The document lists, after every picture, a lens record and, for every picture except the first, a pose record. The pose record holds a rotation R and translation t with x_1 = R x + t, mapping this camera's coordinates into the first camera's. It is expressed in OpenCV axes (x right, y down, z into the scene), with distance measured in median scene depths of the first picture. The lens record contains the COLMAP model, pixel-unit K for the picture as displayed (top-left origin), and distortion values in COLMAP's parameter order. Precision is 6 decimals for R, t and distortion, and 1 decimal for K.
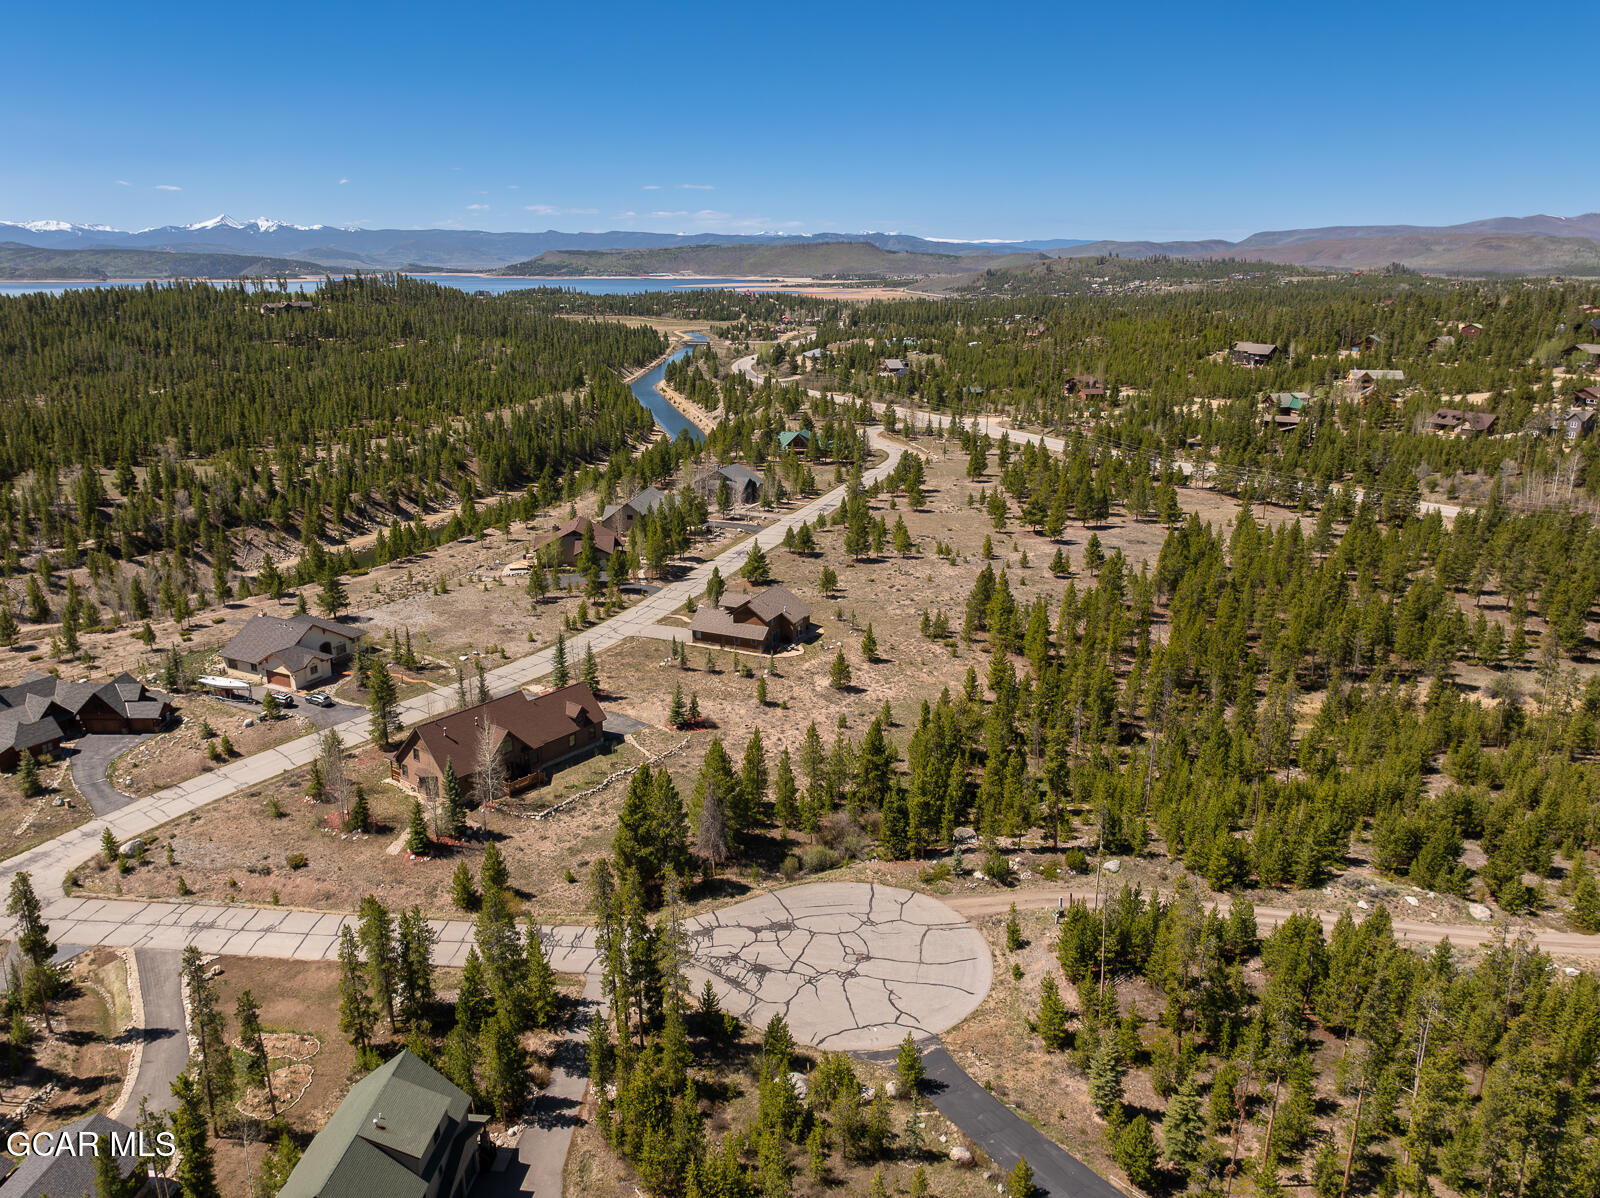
lens RADIAL K [[1202.1, 0, 760.1], [0, 1202.1, 598.7], [0, 0, 1]] dist [-0.027250, 0.009162]
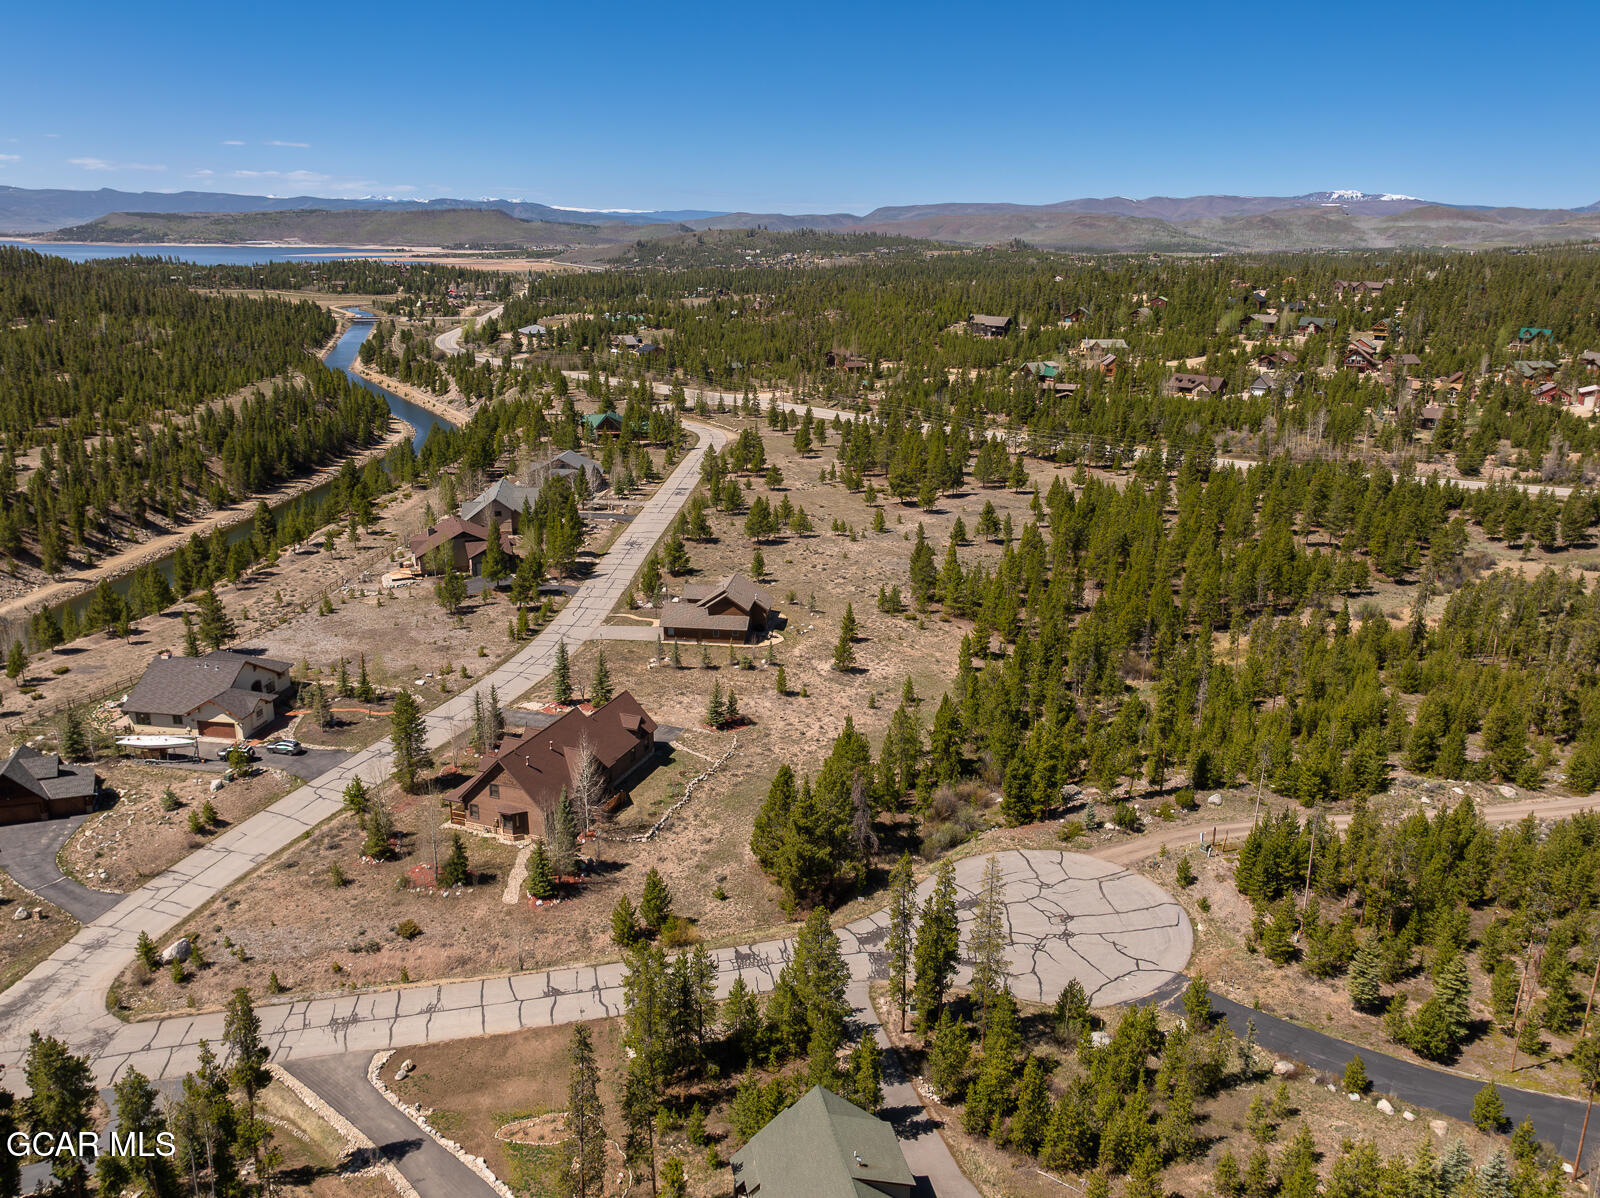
lens RADIAL K [[1244.7, 0, 846.0], [0, 1244.7, 574.4], [0, 0, 1]] dist [-0.040118, 0.036504]
pose [[0.934008, -0.078376, 0.348550, -0.189736], [0.079899, 0.996753, 0.010027, -0.009922], [-0.348204, 0.018483, 0.937237, 0.023643]]
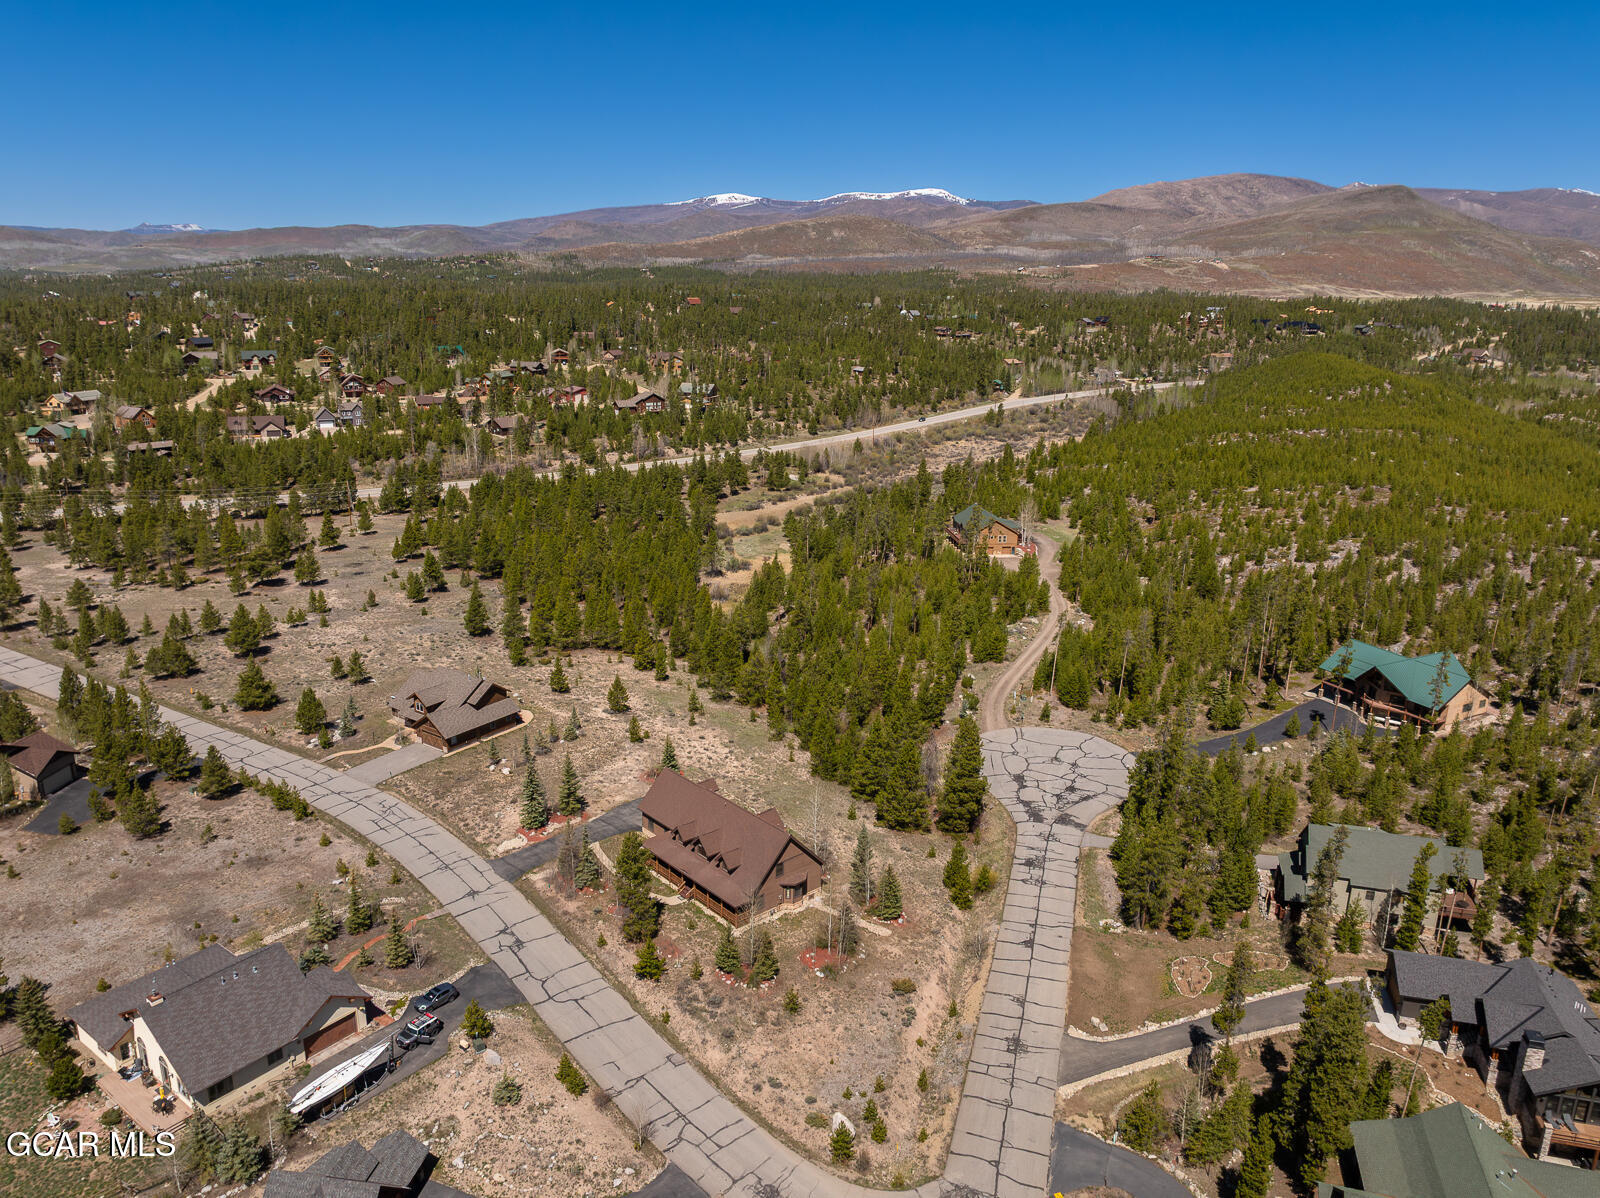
lens RADIAL K [[1162.1, 0, 829.7], [0, 1162.1, 599.6], [0, 0, 1]] dist [-0.024382, 0.008829]
pose [[0.128280, -0.265665, 0.955493, -0.574823], [0.257532, 0.939325, 0.226594, -0.134762], [-0.957717, 0.217003, 0.188914, 0.407868]]
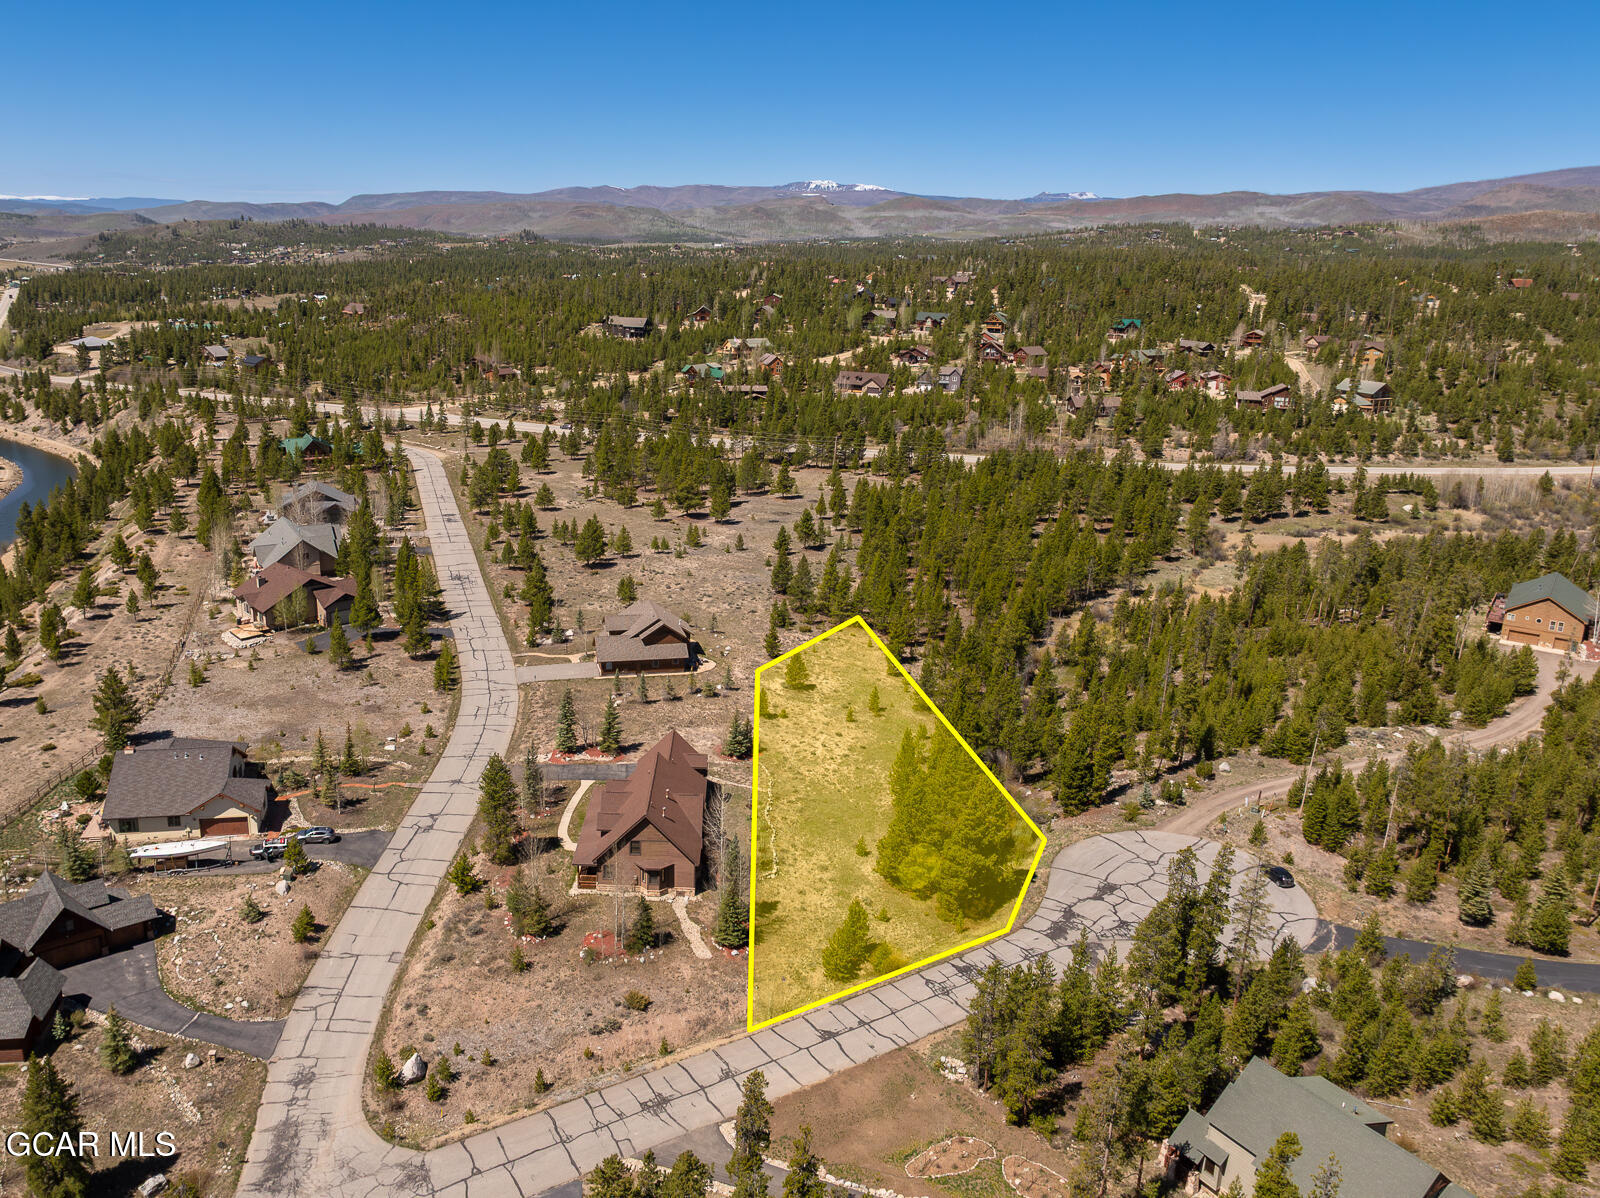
lens RADIAL K [[1289.1, 0, 714.4], [0, 1289.1, 591.4], [0, 0, 1]] dist [-0.029578, 0.015706]
pose [[0.784758, -0.152800, 0.600672, -0.413099], [0.149625, 0.987176, 0.055638, -0.049794], [-0.601471, 0.046213, 0.797557, 0.123214]]
